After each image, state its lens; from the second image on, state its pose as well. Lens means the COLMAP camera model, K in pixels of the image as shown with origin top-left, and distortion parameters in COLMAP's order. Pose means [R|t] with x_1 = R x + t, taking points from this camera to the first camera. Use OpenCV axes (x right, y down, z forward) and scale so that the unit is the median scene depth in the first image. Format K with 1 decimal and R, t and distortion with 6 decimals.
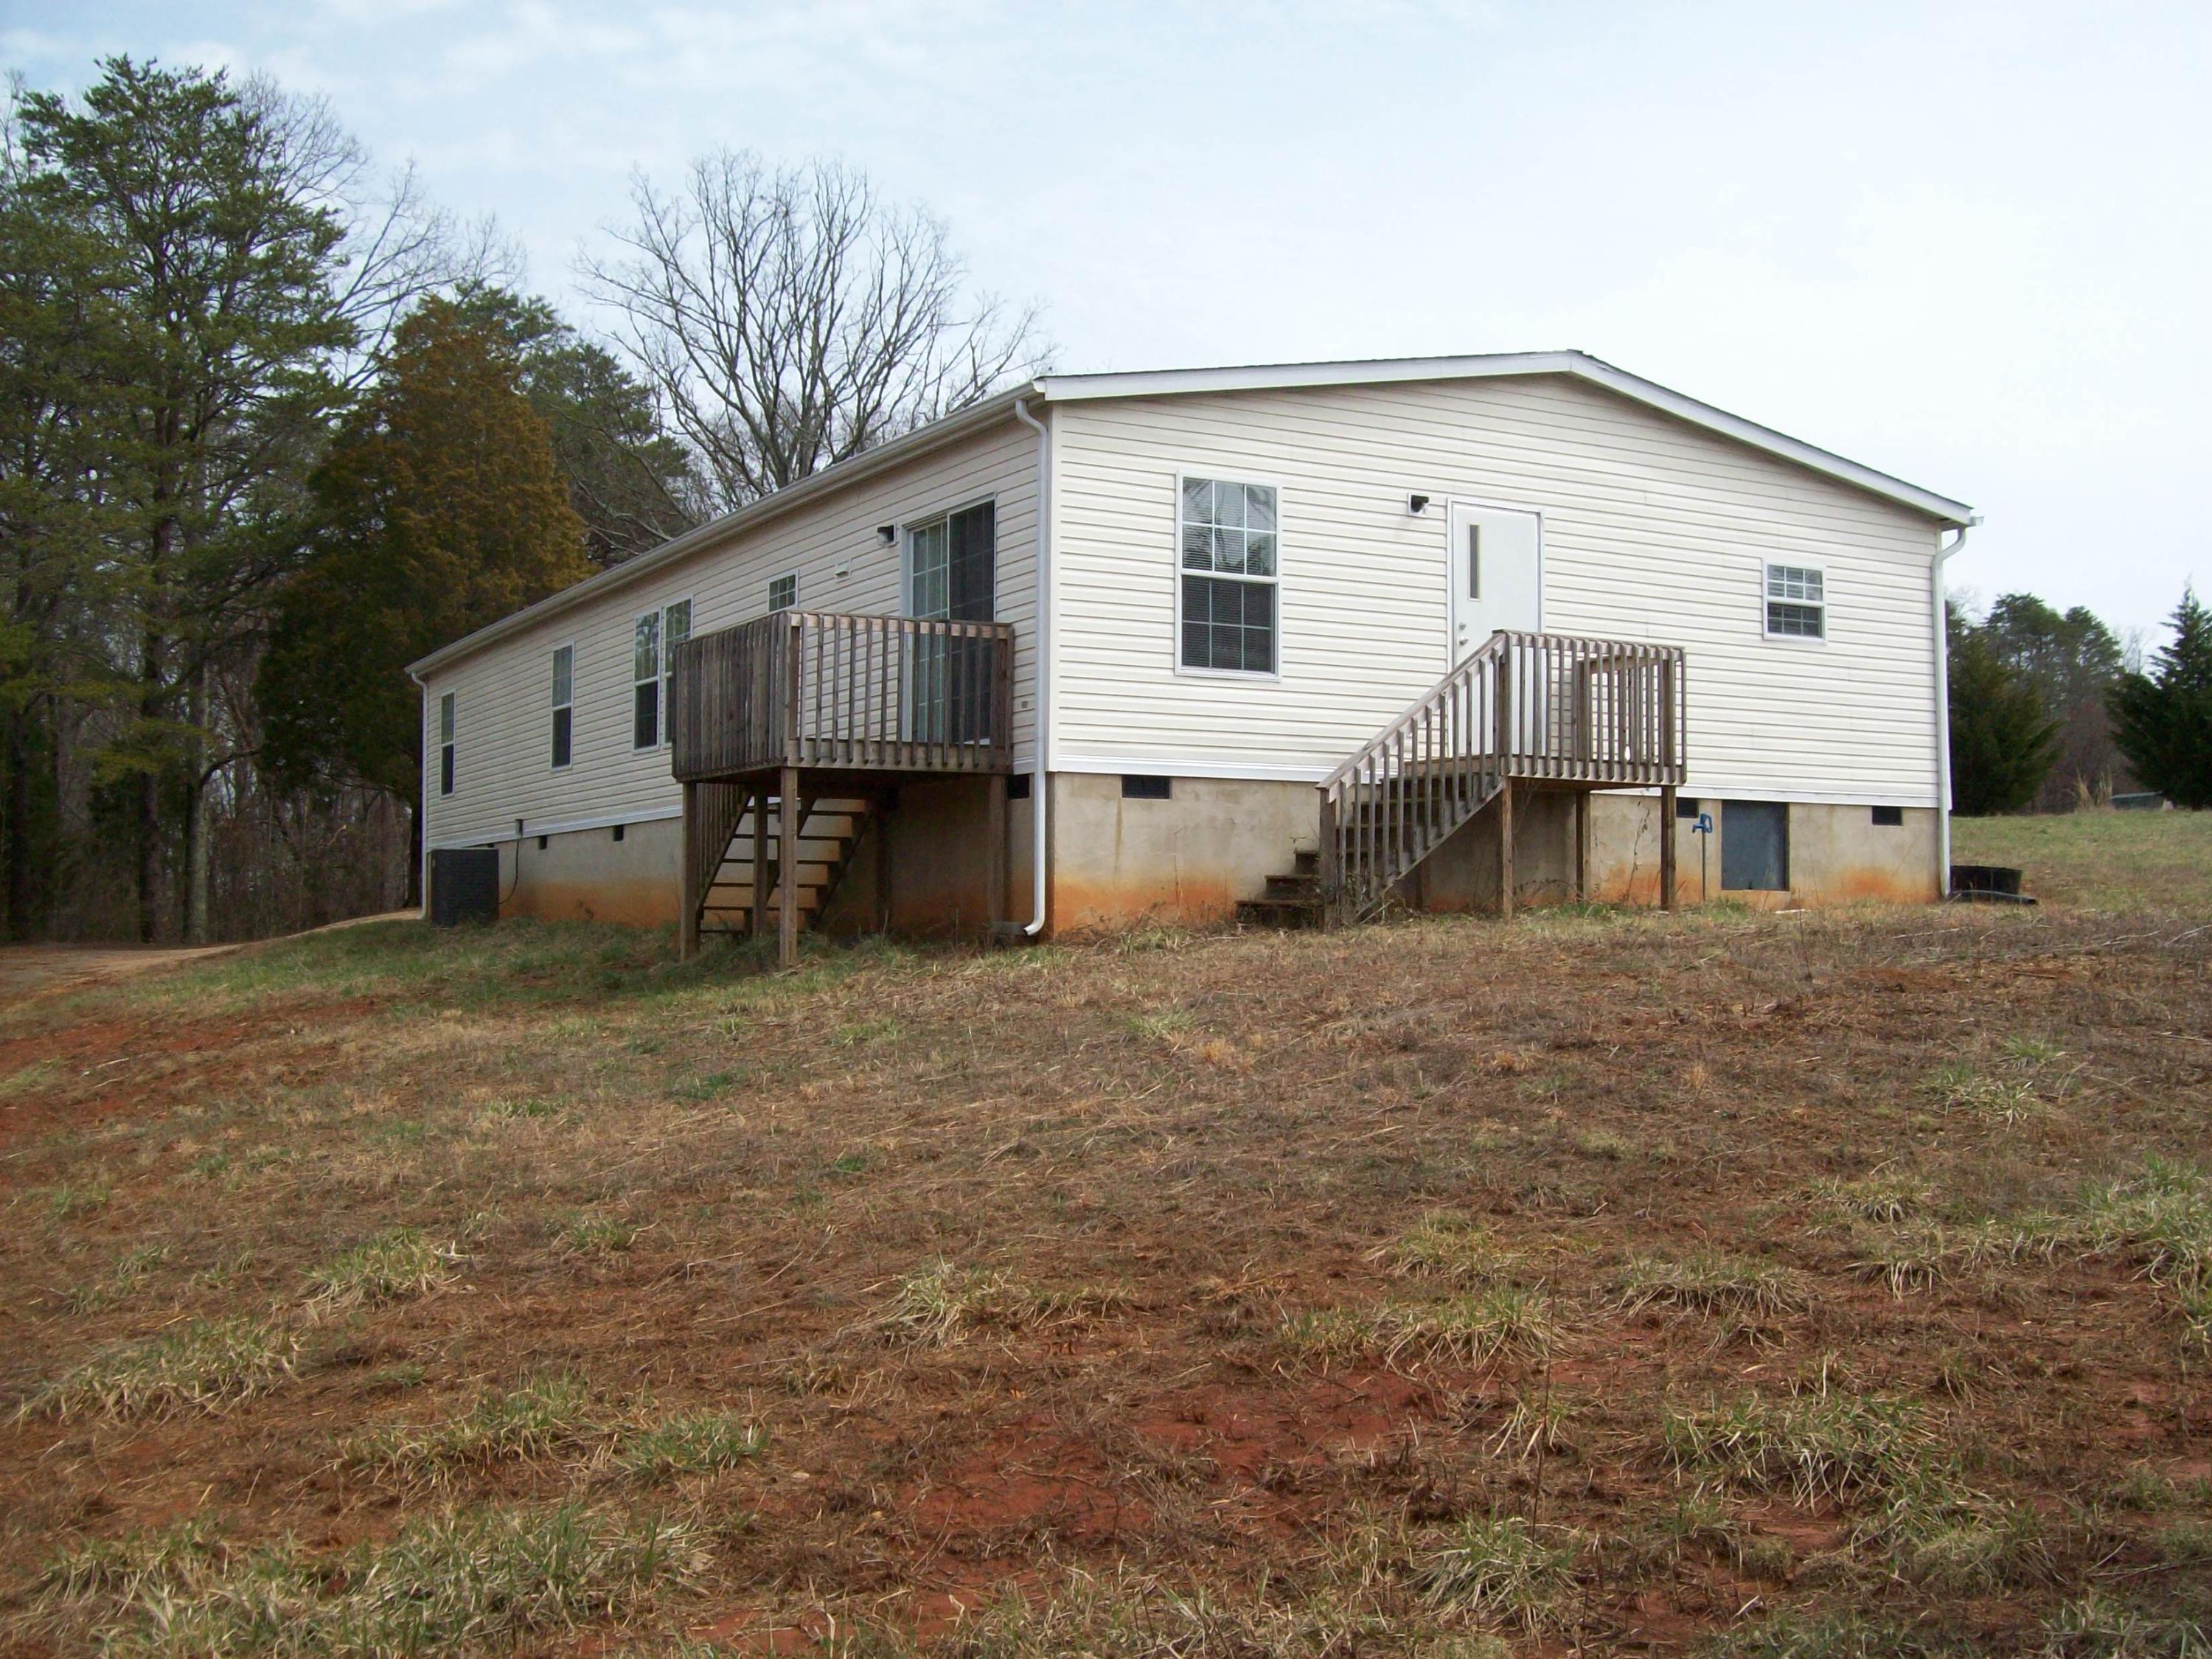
lens RADIAL K [[2368.7, 0, 1128.8], [0, 2368.7, 877.3], [0, 0, 1]] dist [-0.182795, 0.150168]
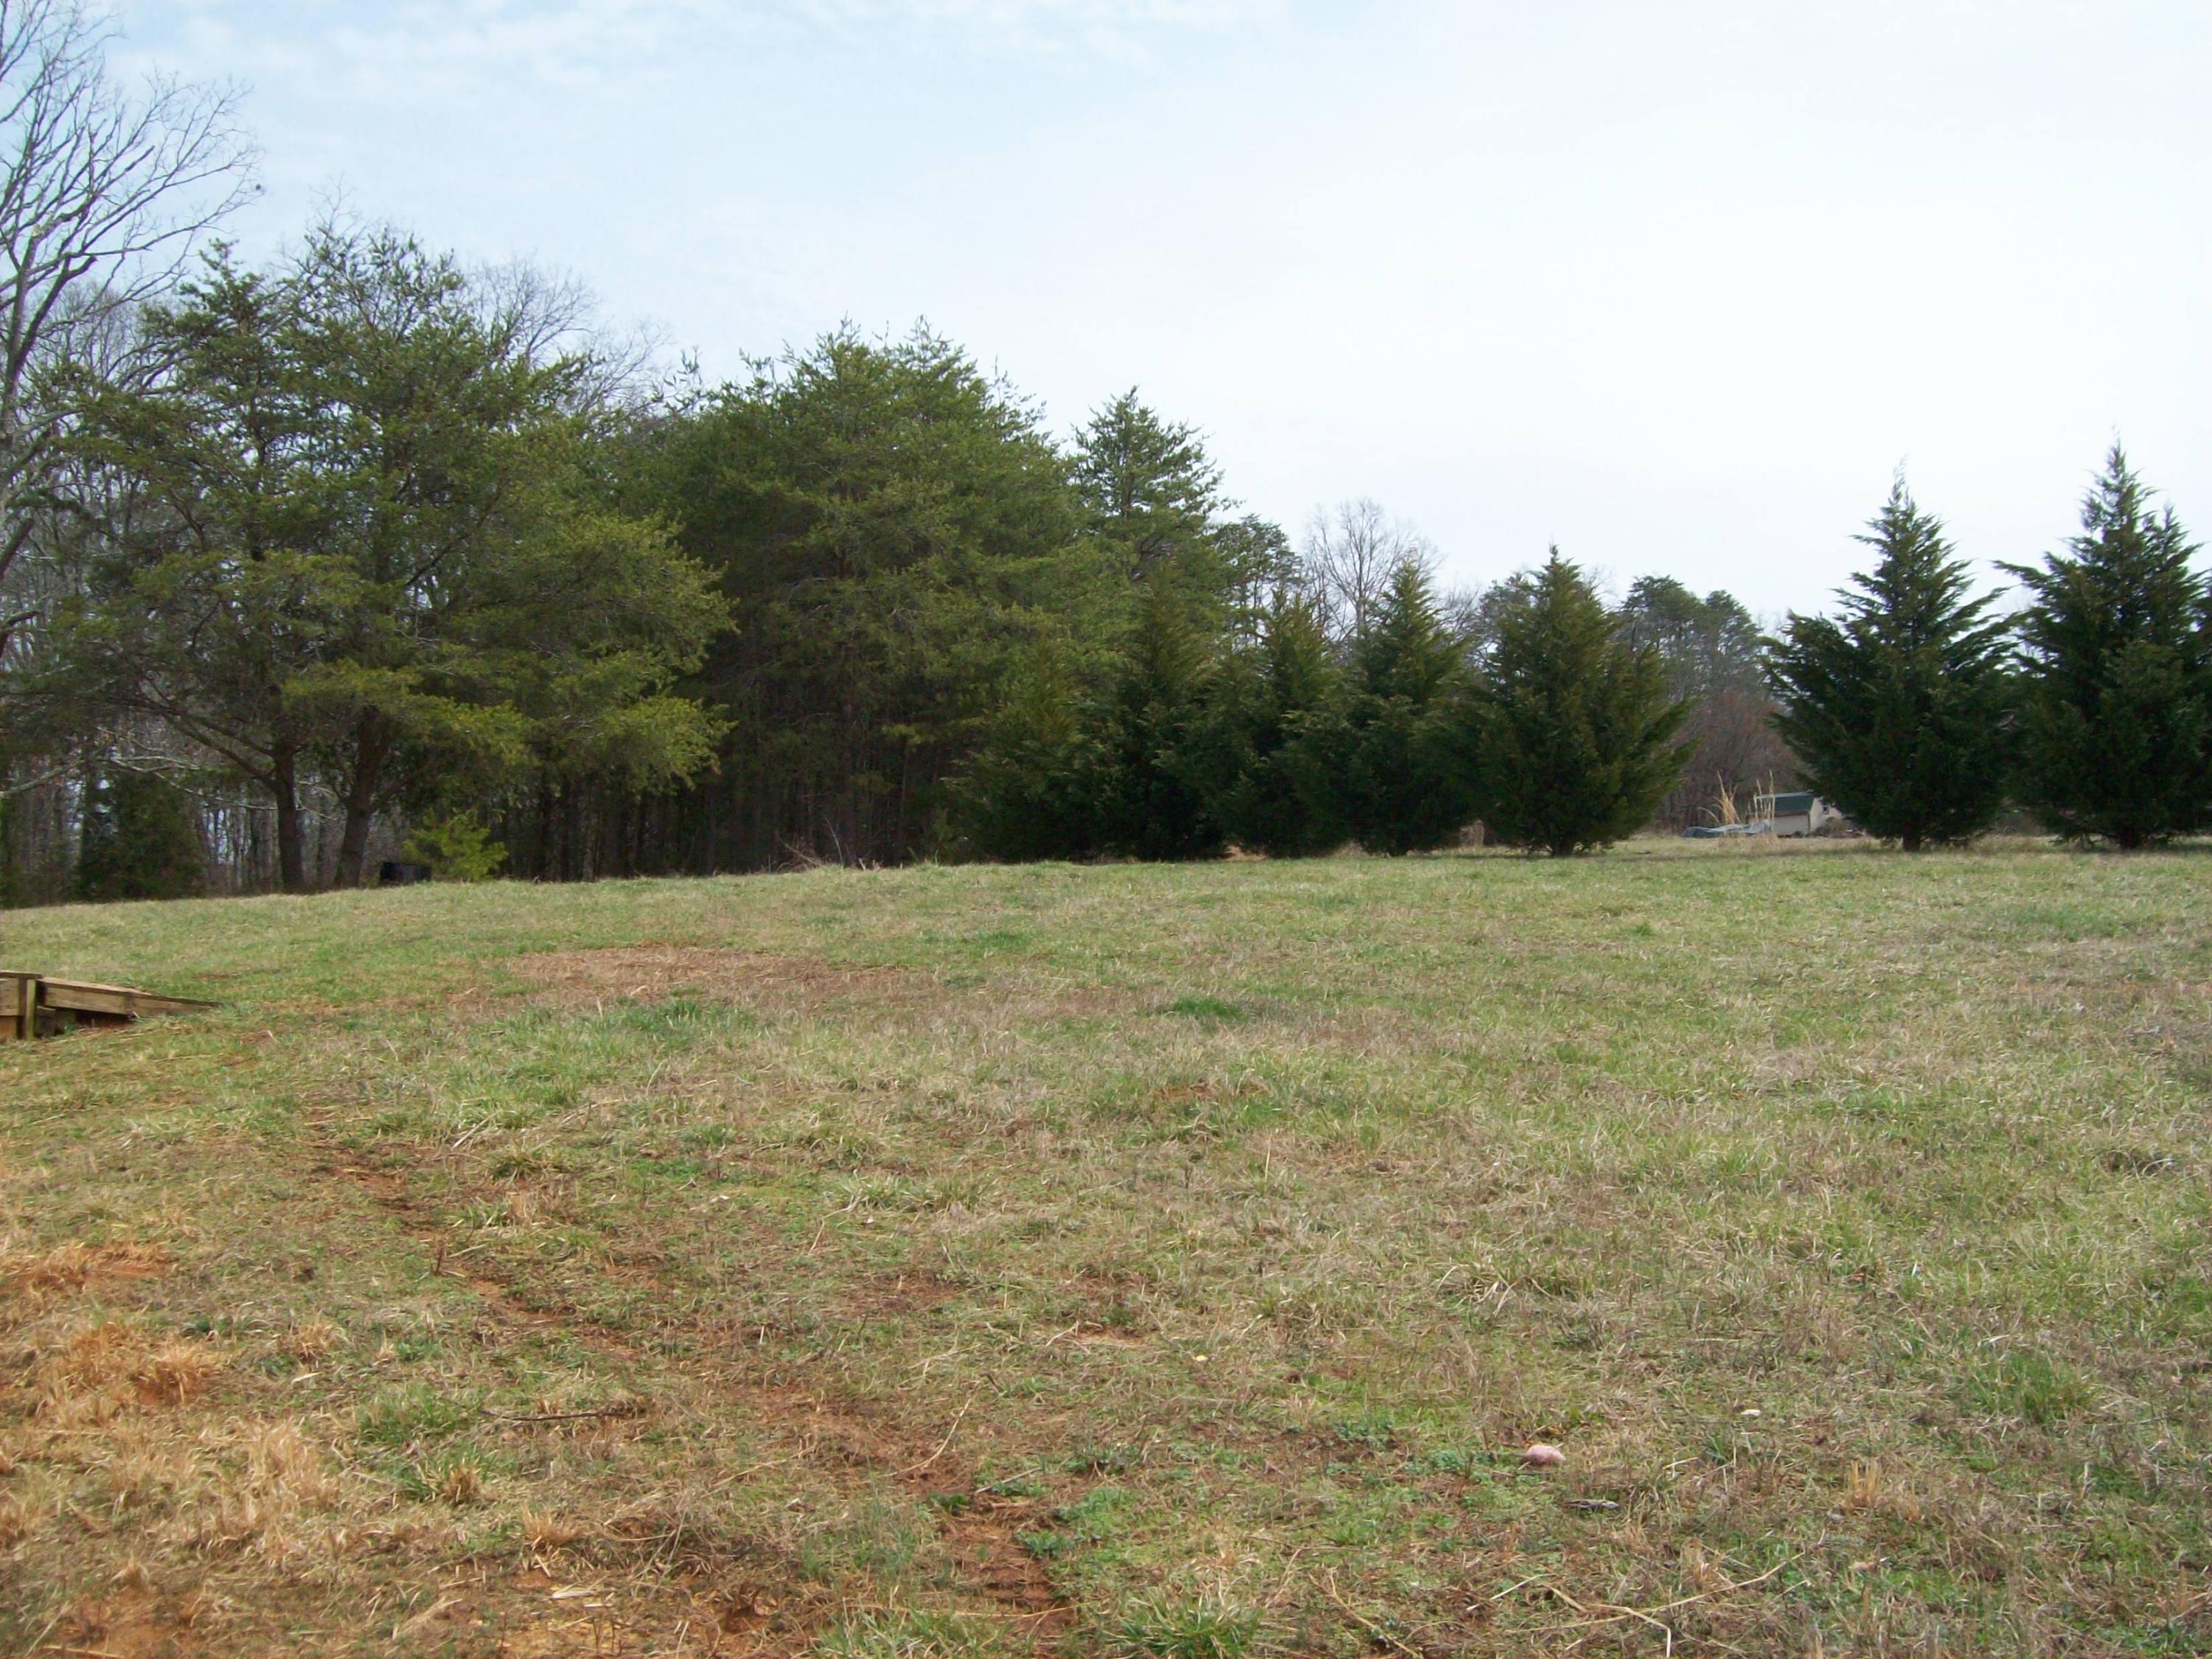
lens RADIAL K [[2368.7, 0, 1128.8], [0, 2368.7, 877.3], [0, 0, 1]] dist [-0.182795, 0.150168]
pose [[0.989678, -0.002369, 0.143289, 0.718034], [0.001893, 0.999992, 0.003460, -0.096629], [-0.143296, -0.003153, 0.989675, 1.749972]]
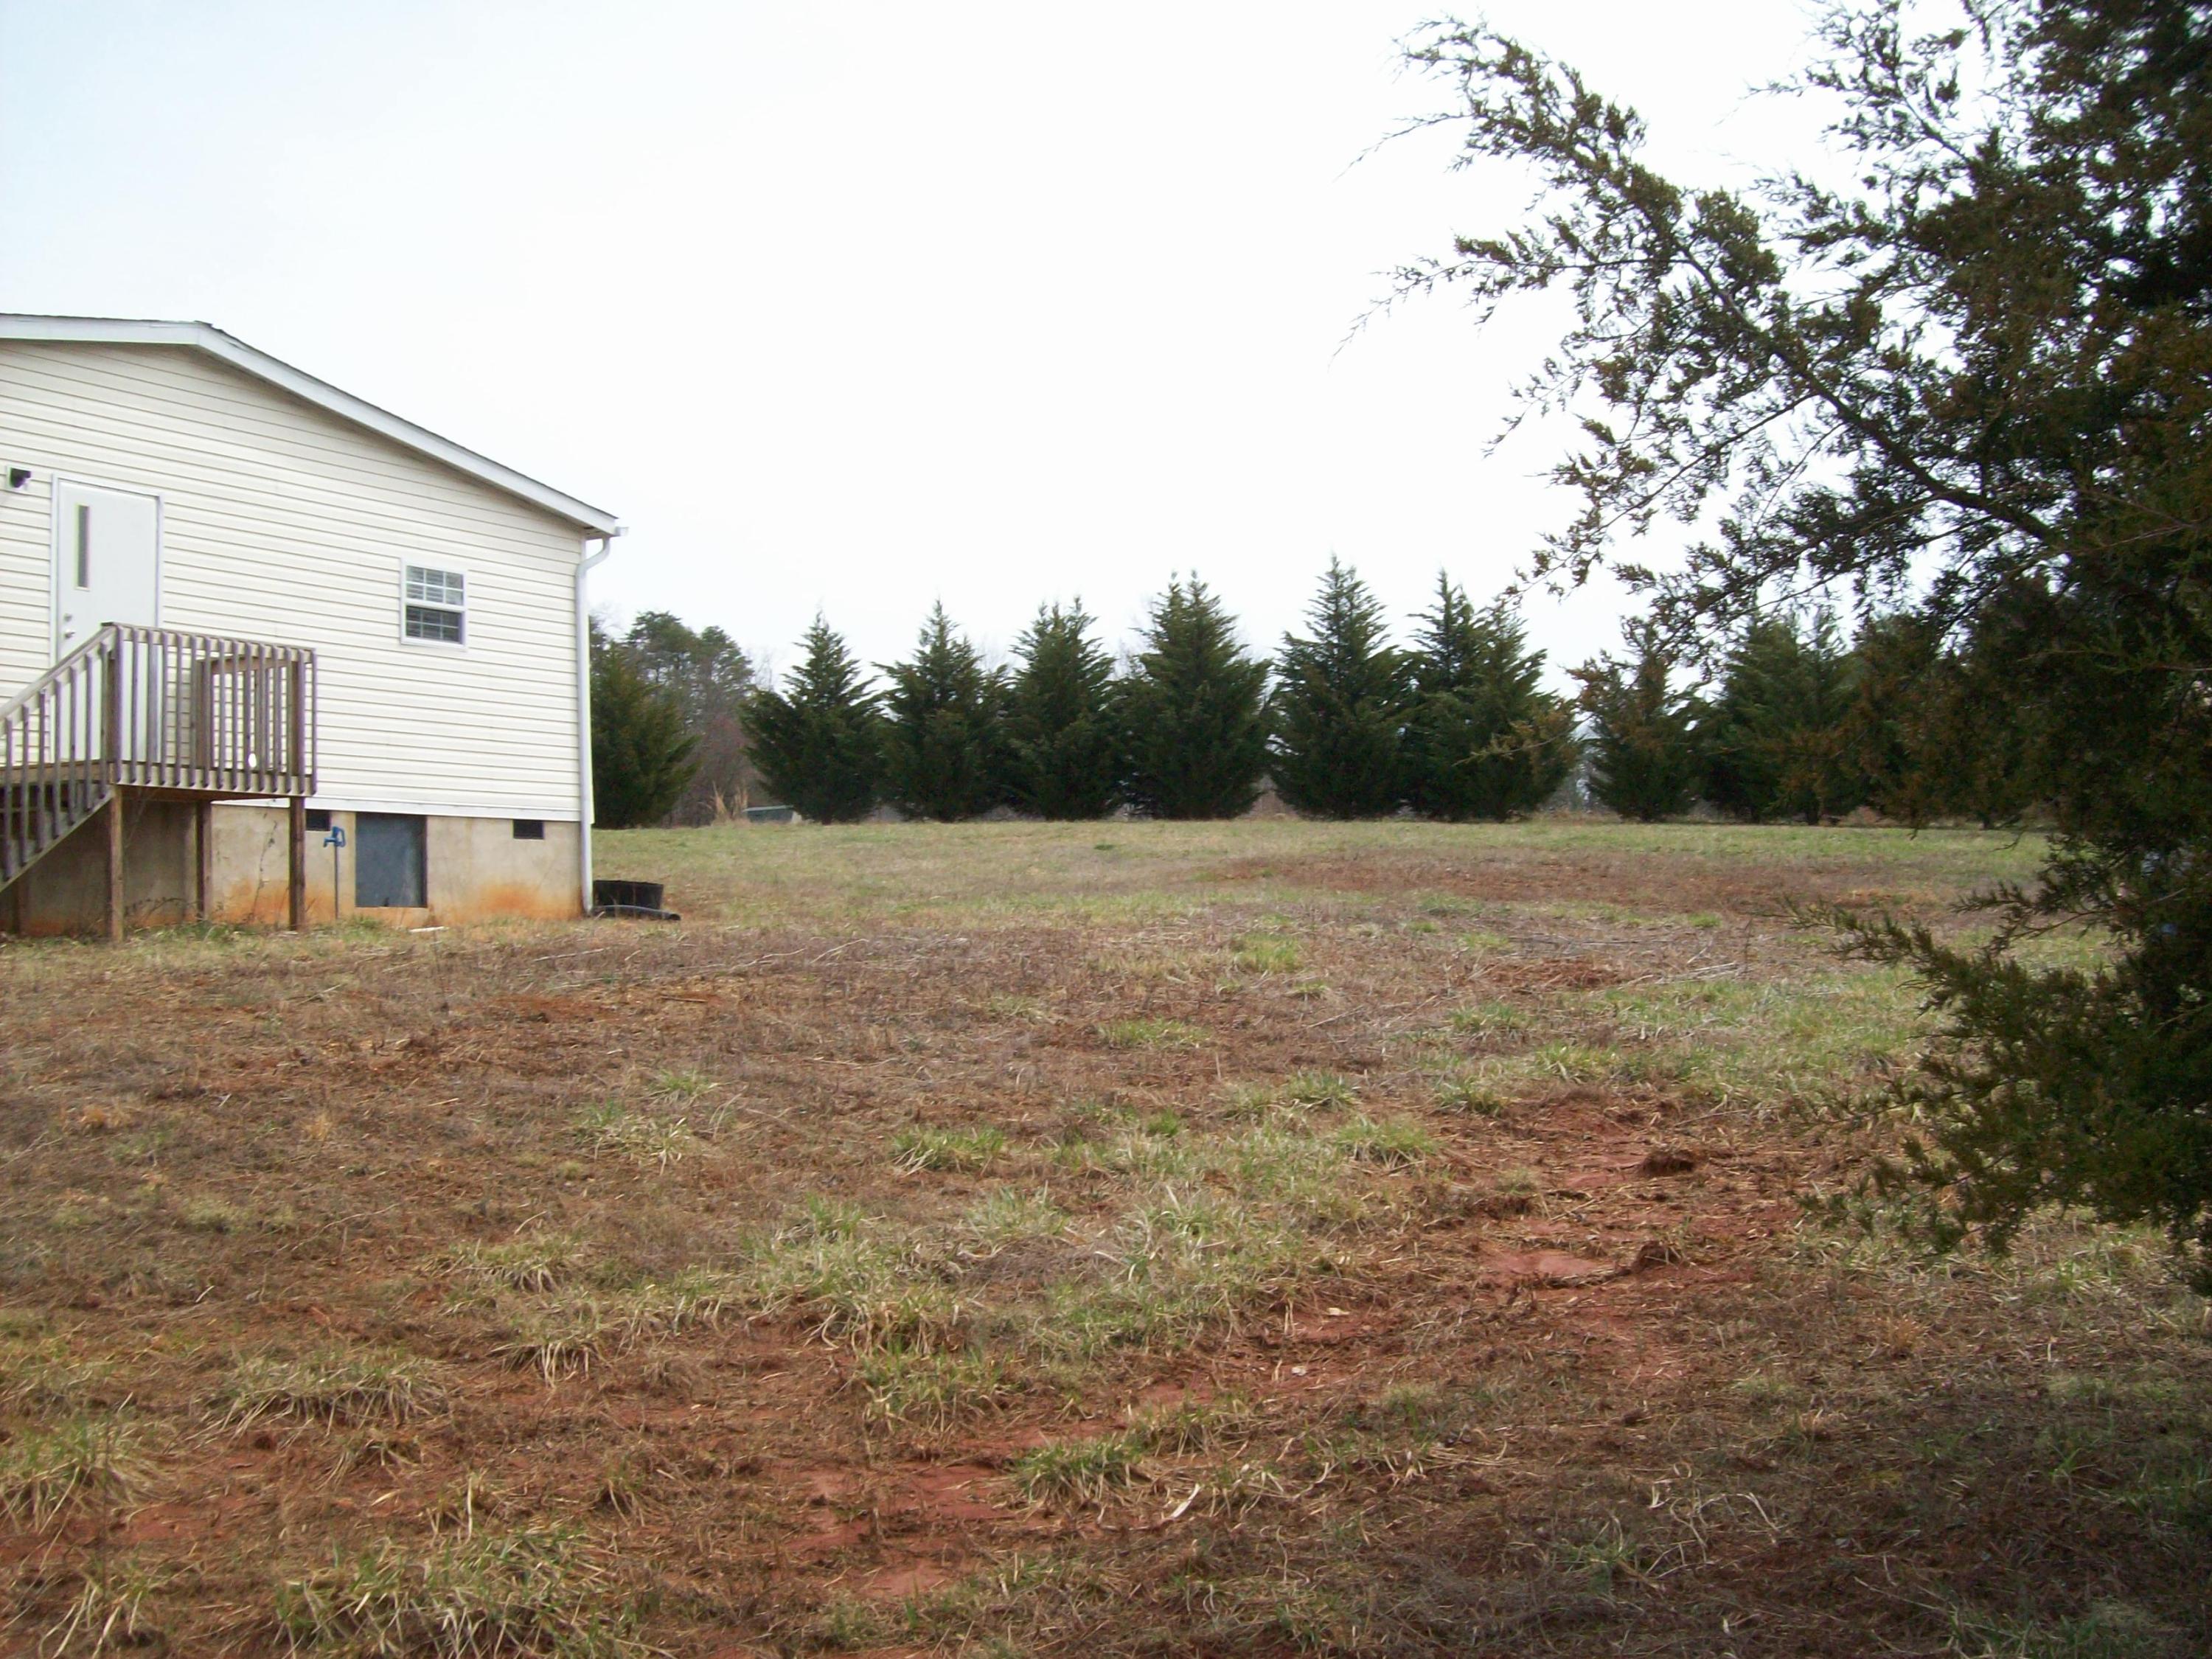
lens RADIAL K [[2368.7, 0, 1128.8], [0, 2368.7, 877.3], [0, 0, 1]] dist [-0.182795, 0.150168]
pose [[0.844089, -0.003083, 0.536194, 0.029118], [0.005465, 0.999981, -0.002853, -0.005016], [-0.536175, 0.005338, 0.844090, 0.088587]]
